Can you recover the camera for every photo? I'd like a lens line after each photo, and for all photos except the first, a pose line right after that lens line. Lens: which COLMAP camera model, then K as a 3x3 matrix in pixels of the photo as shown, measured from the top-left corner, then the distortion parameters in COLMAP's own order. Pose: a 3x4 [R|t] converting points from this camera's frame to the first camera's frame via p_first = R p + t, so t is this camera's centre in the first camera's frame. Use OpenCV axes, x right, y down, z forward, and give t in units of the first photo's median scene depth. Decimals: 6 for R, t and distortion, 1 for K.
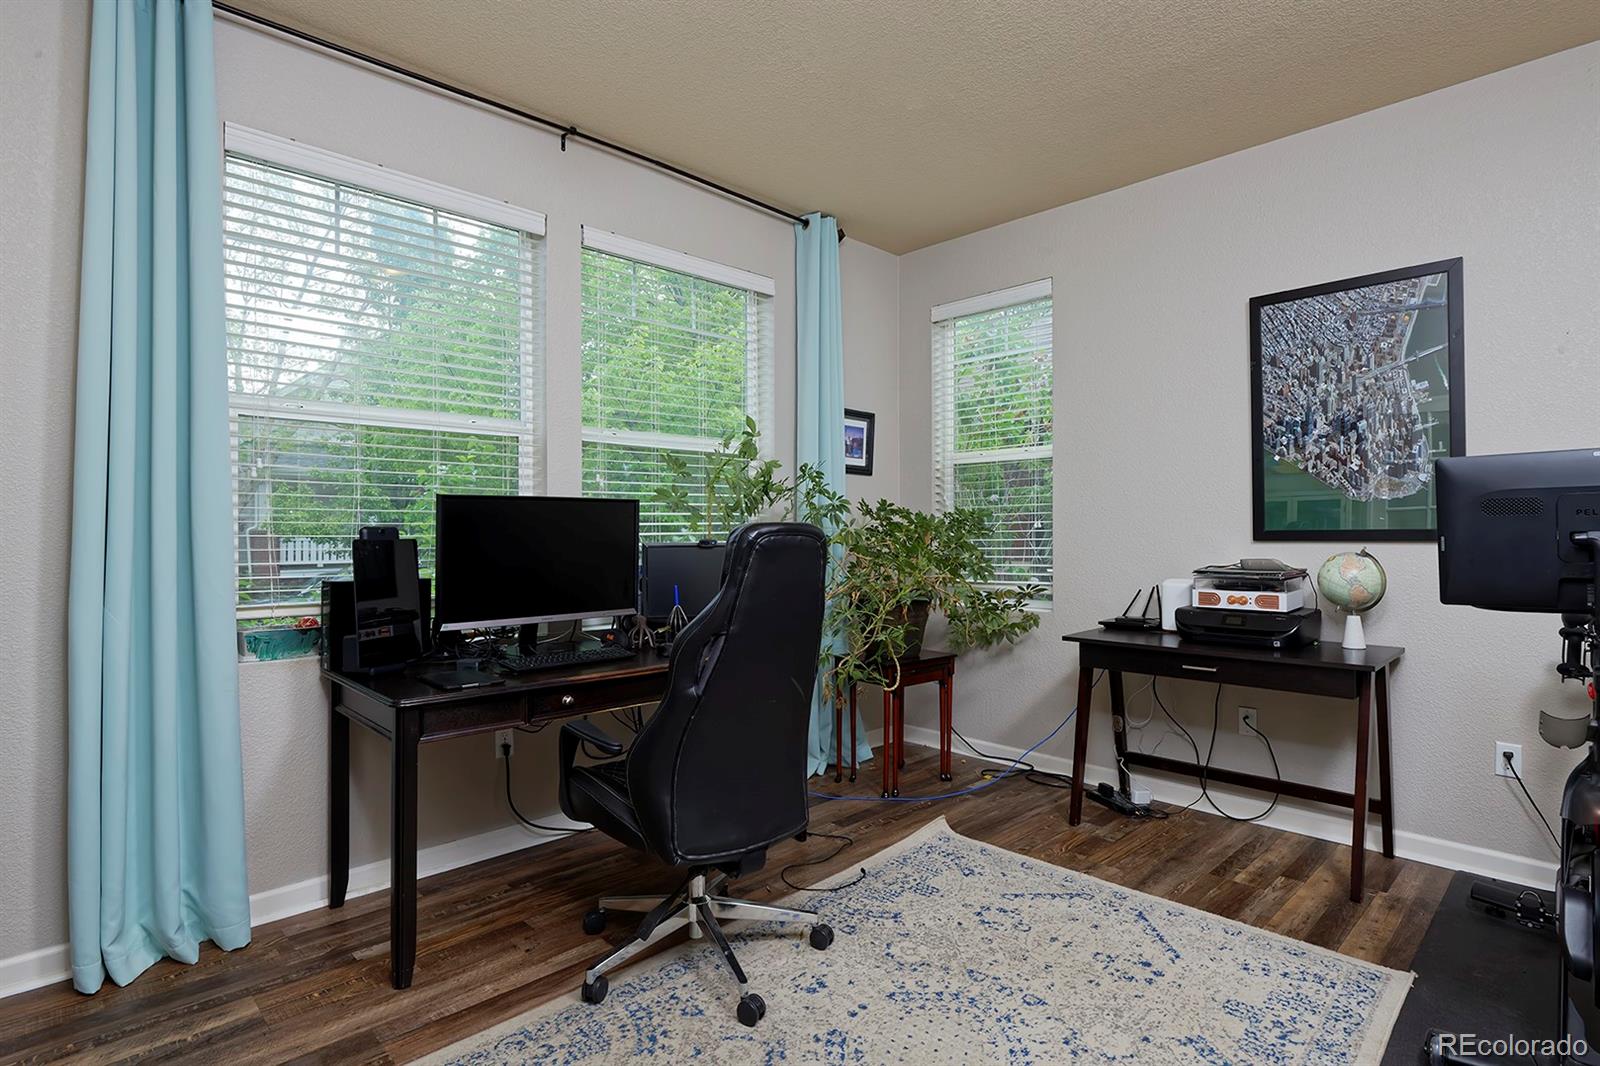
lens RADIAL K [[818.4, 0, 802.6], [0, 818.4, 527.6], [0, 0, 1]] dist [-0.009883, -0.000517]
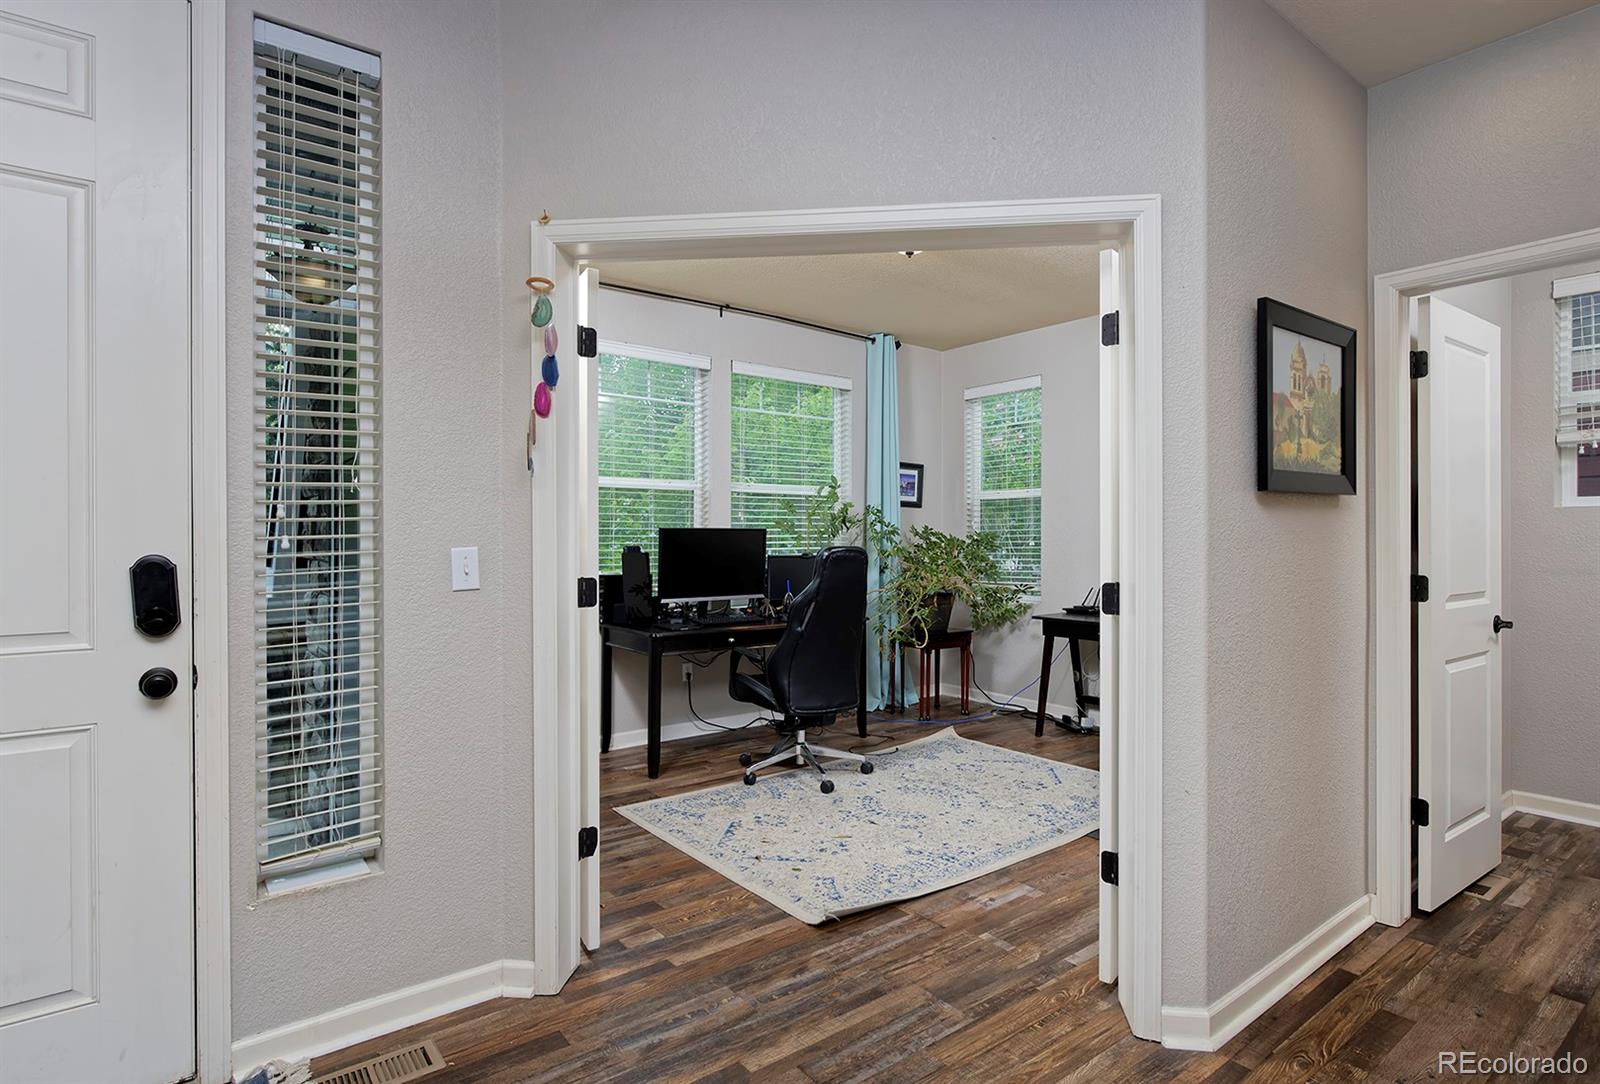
lens RADIAL K [[835.0, 0, 800.0], [0, 835.0, 542.0], [0, 0, 1]] dist [0.003732, 0.000789]
pose [[0.992409, 0.004643, -0.122894, 0.073450], [-0.003725, 0.999963, 0.007700, -0.019783], [0.122925, -0.007184, 0.992390, -0.642768]]
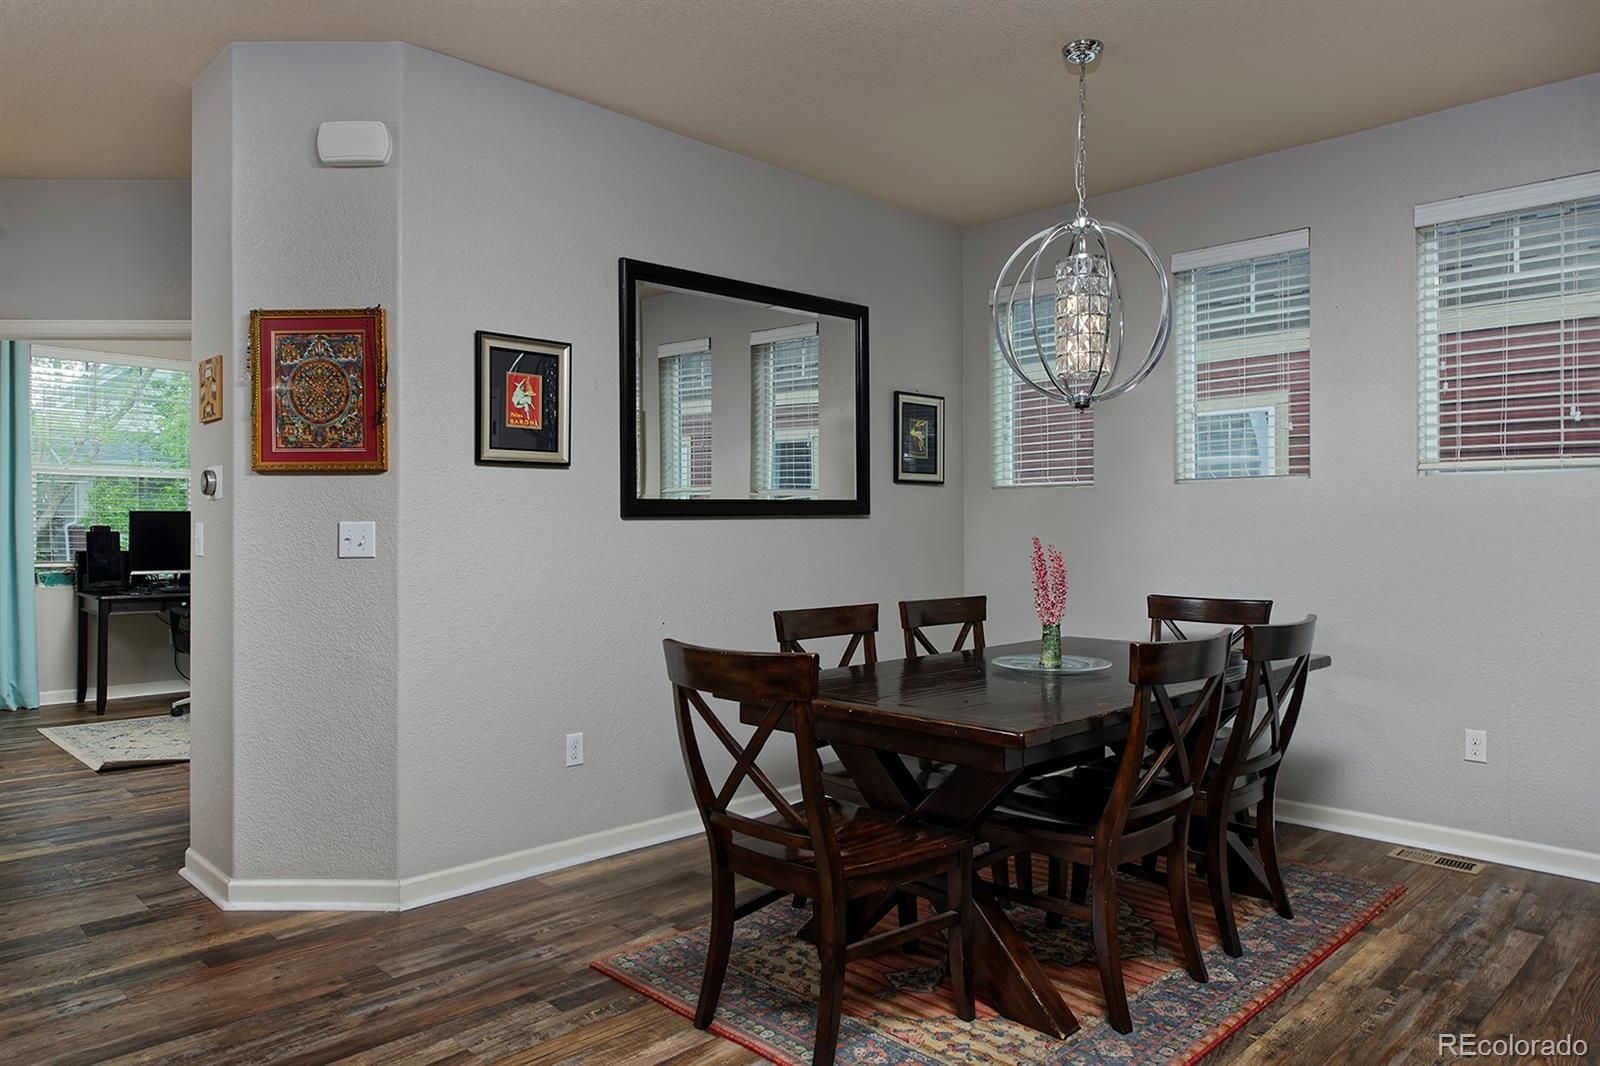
lens RADIAL K [[1070.0, 0, 800.0], [0, 1070.0, 533.0], [0, 0, 1]] dist [-0.004242, 0.000395]
pose [[0.999964, 0.008237, -0.001896, 1.045492], [-0.008218, 0.999916, 0.010028, -0.020032], [0.001978, -0.010012, 0.999948, -1.427603]]
